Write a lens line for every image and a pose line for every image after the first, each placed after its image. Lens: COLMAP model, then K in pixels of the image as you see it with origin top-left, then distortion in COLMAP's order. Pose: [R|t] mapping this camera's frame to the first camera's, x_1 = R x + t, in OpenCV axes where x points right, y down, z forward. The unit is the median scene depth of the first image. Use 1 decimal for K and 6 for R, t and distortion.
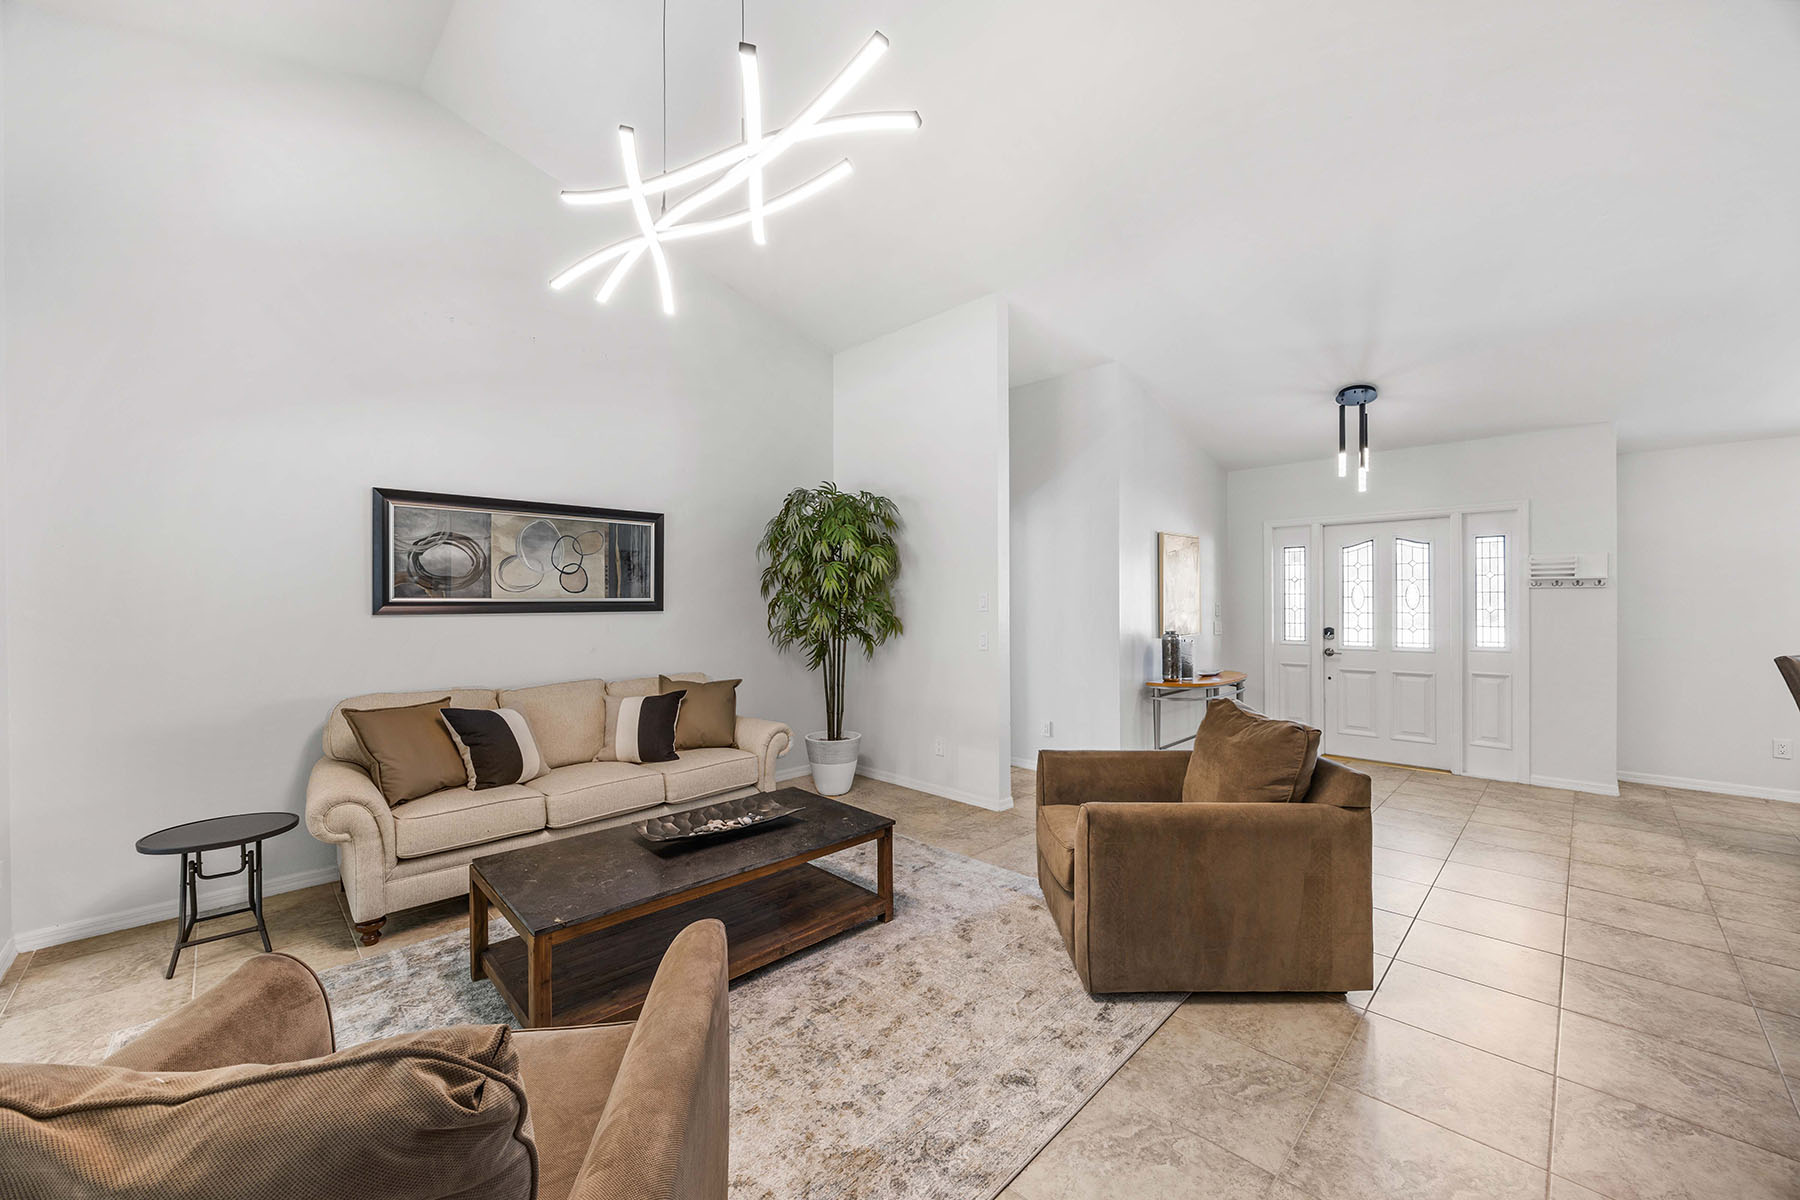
lens RADIAL K [[683.8, 0, 911.7], [0, 683.8, 604.3], [0, 0, 1]] dist [-0.003467, 0.000118]
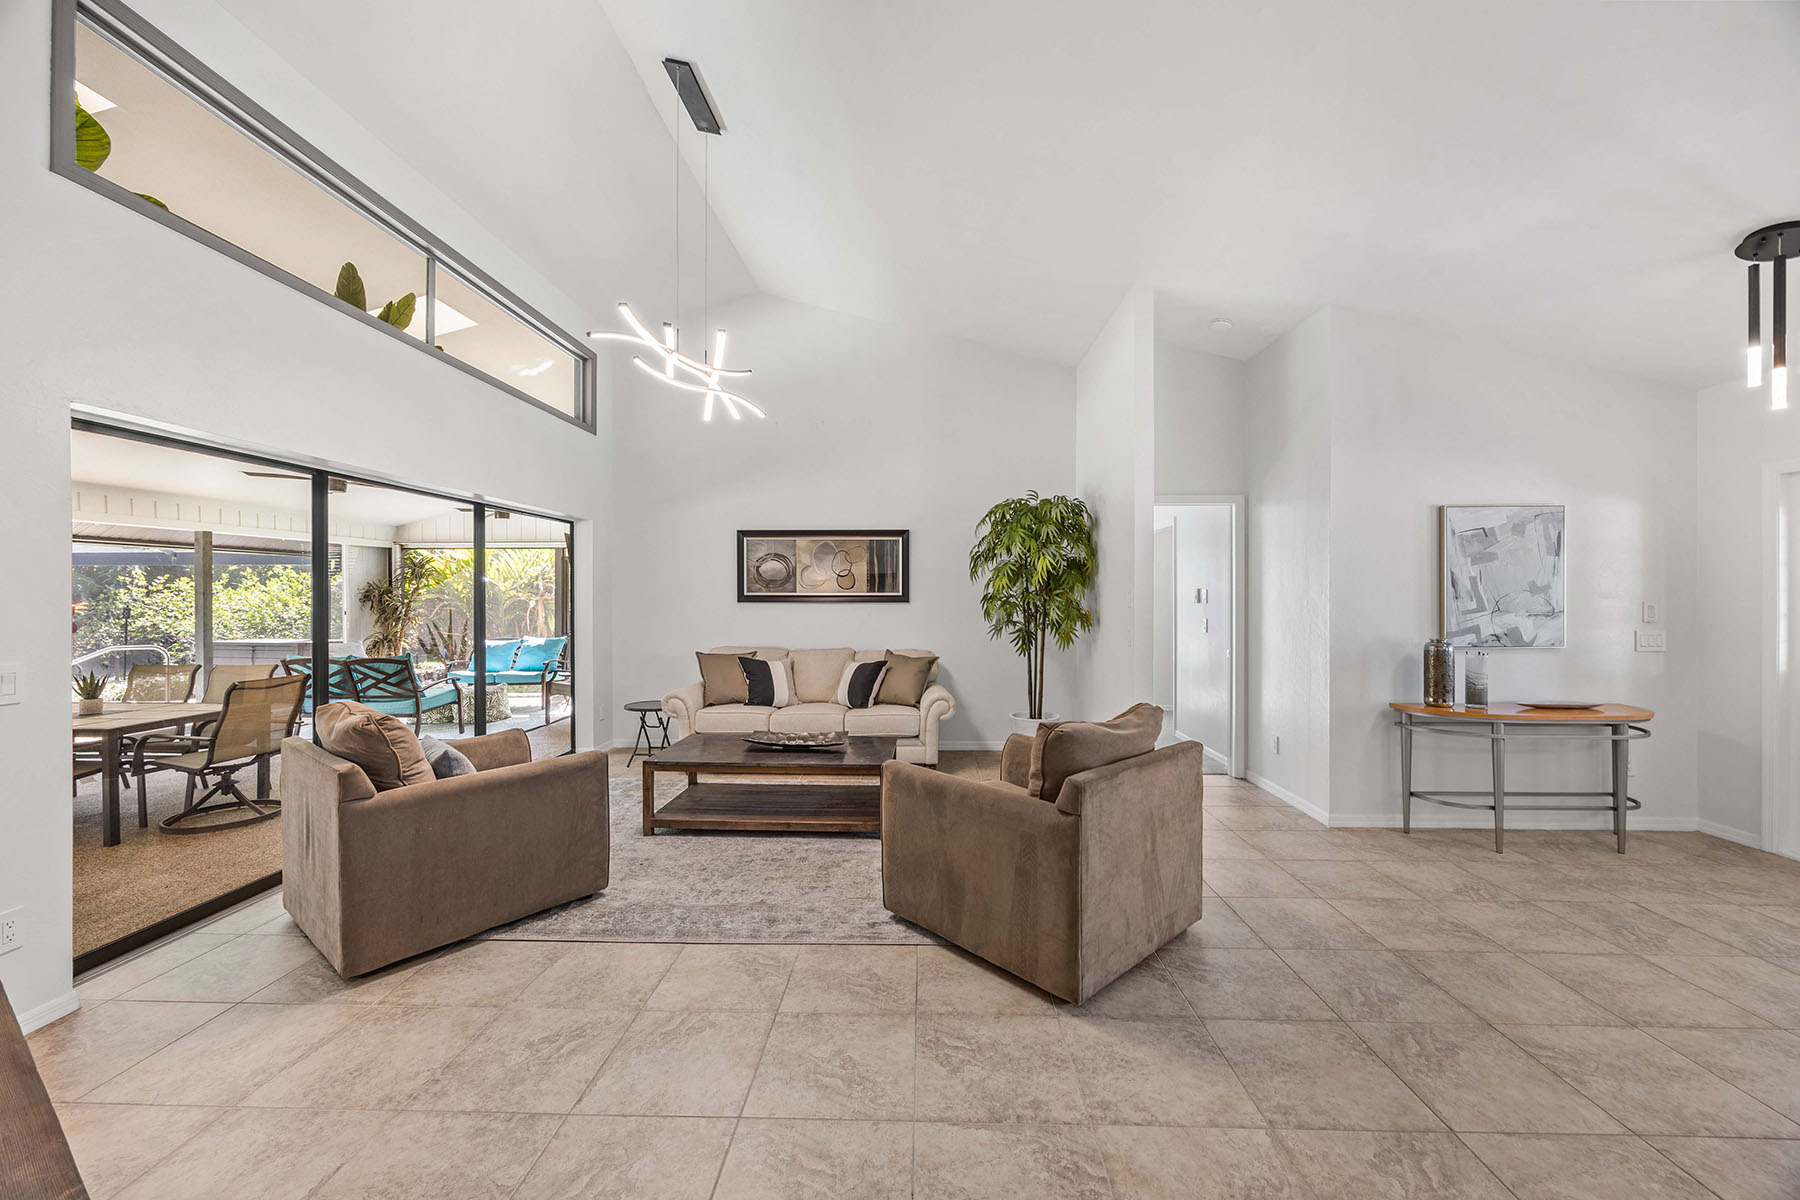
lens RADIAL K [[683.8, 0, 902.1], [0, 683.8, 599.2], [0, 0, 1]] dist [-0.003467, 0.000118]
pose [[0.680885, 0.009350, -0.732331, 0.624138], [-0.005831, 0.999956, 0.007346, -0.006695], [0.732367, -0.000732, 0.680909, 0.084403]]
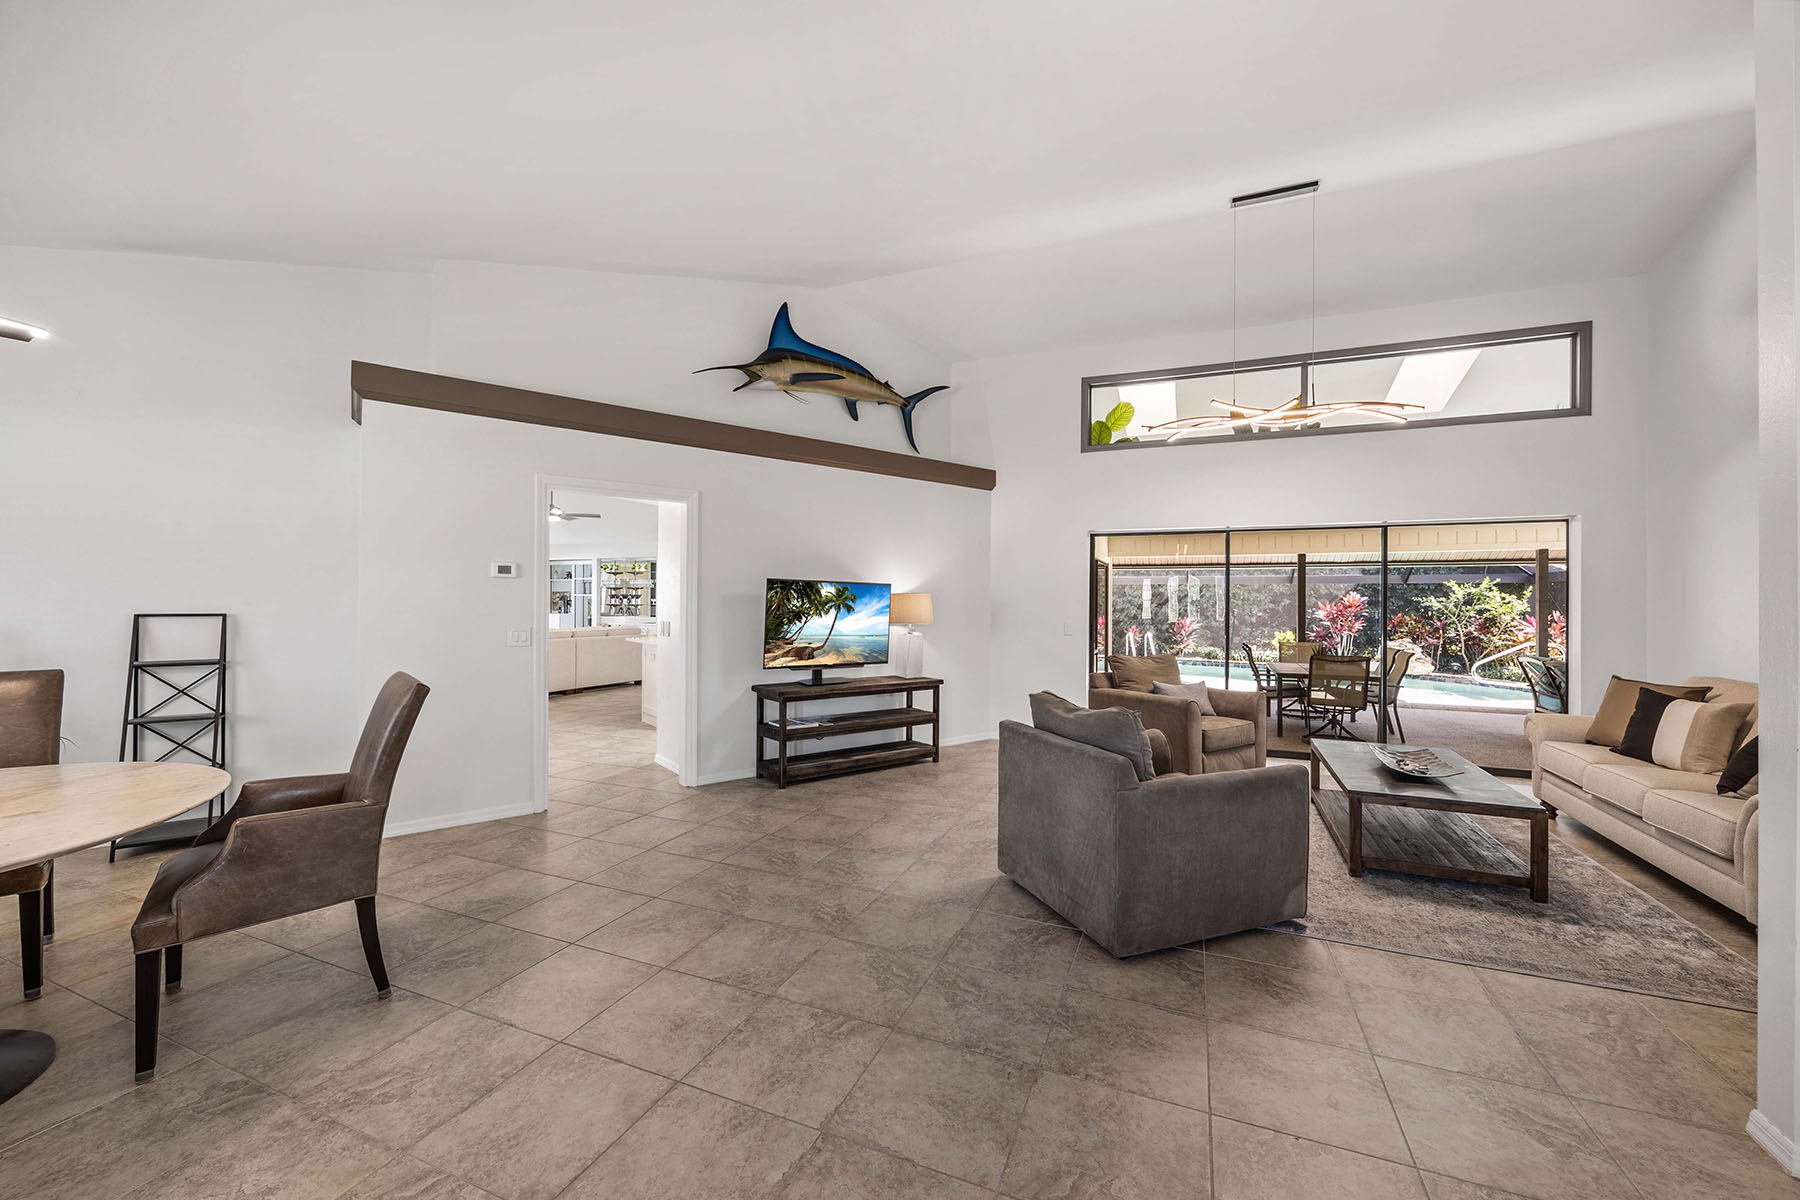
lens RADIAL K [[683.8, 0, 915.5], [0, 683.8, 628.0], [0, 0, 1]] dist [-0.003467, 0.000118]
pose [[-0.920195, 0.013894, -0.391213, 0.726446], [-0.002951, 0.999095, 0.042426, -0.006059], [0.391449, 0.040195, -0.919322, 1.162963]]
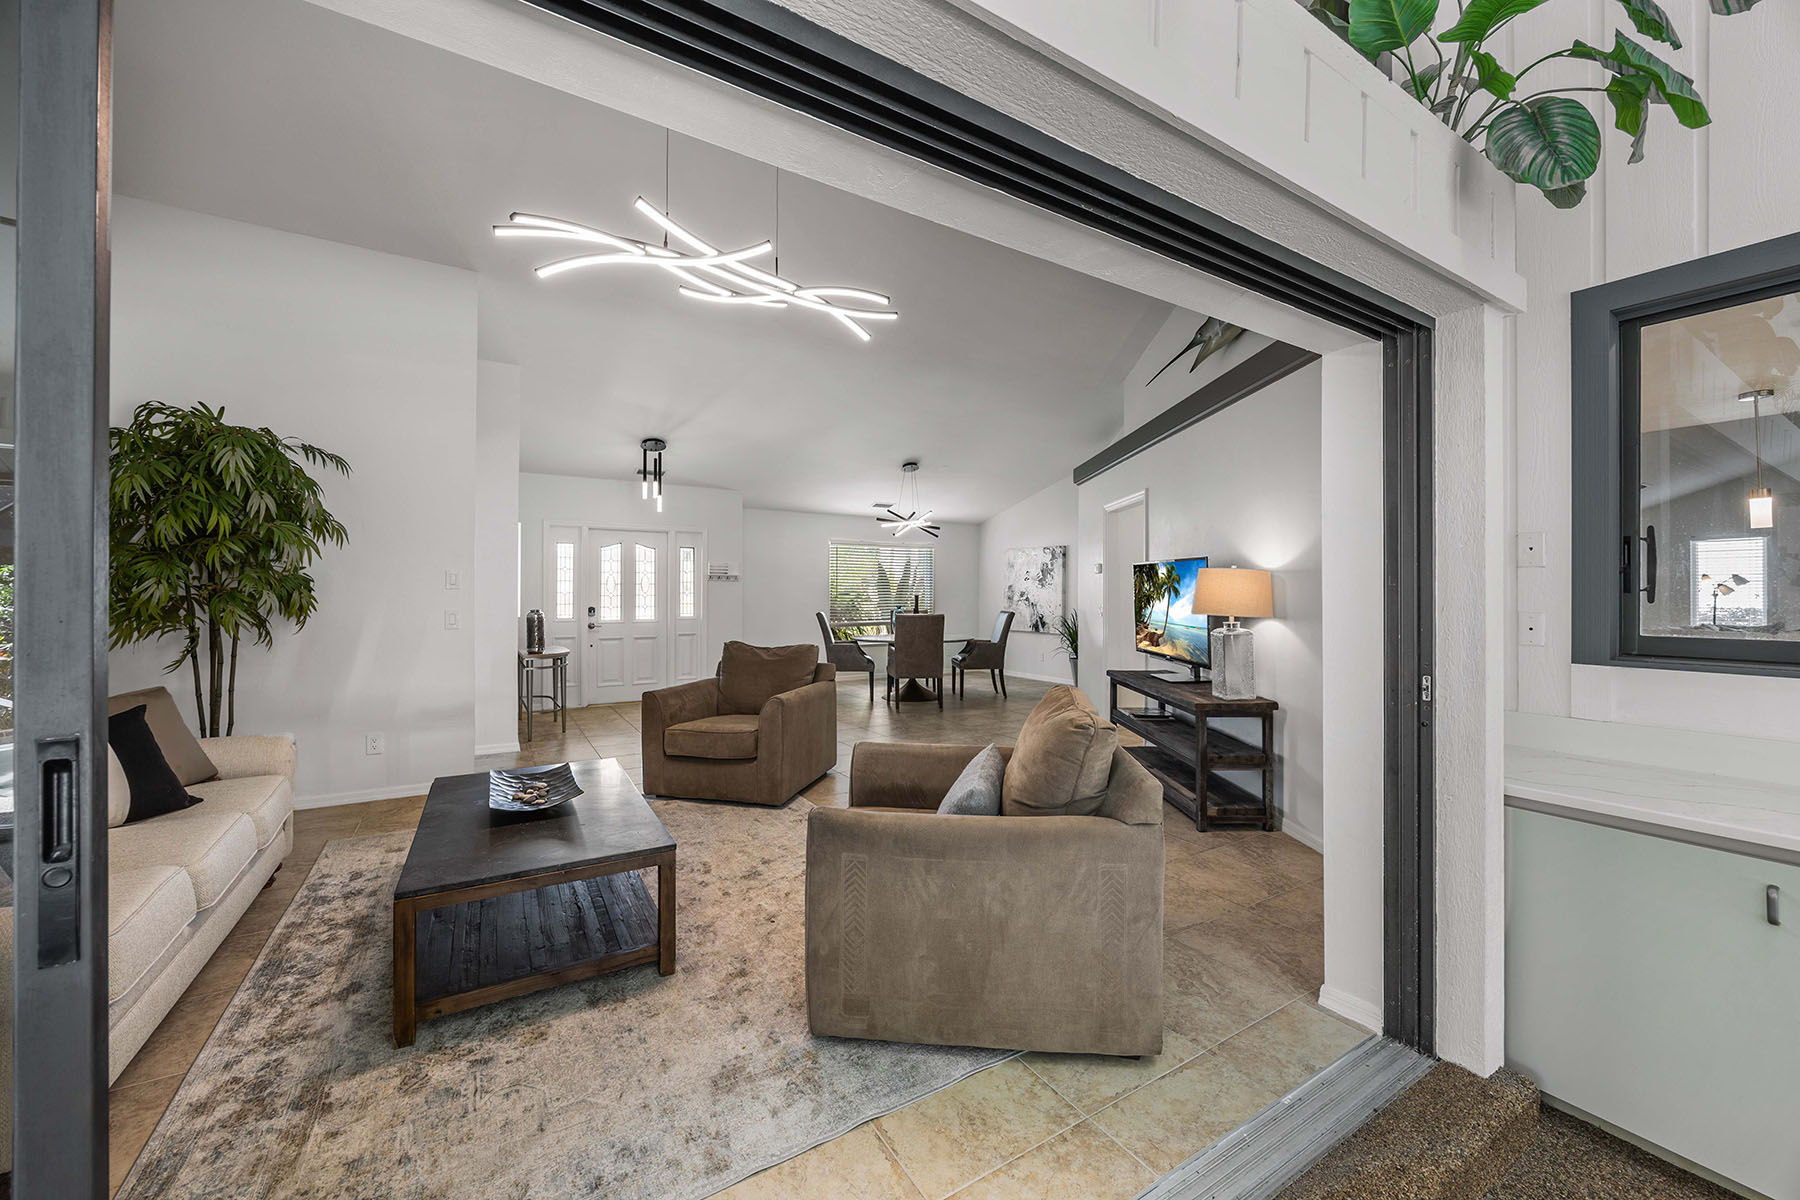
lens RADIAL K [[683.8, 0, 889.6], [0, 683.8, 613.5], [0, 0, 1]] dist [-0.003467, 0.000118]
pose [[0.249055, -0.021903, 0.968242, -0.704888], [-0.001749, 0.999732, 0.023065, 0.020662], [-0.968488, -0.007438, 0.248950, 0.156208]]
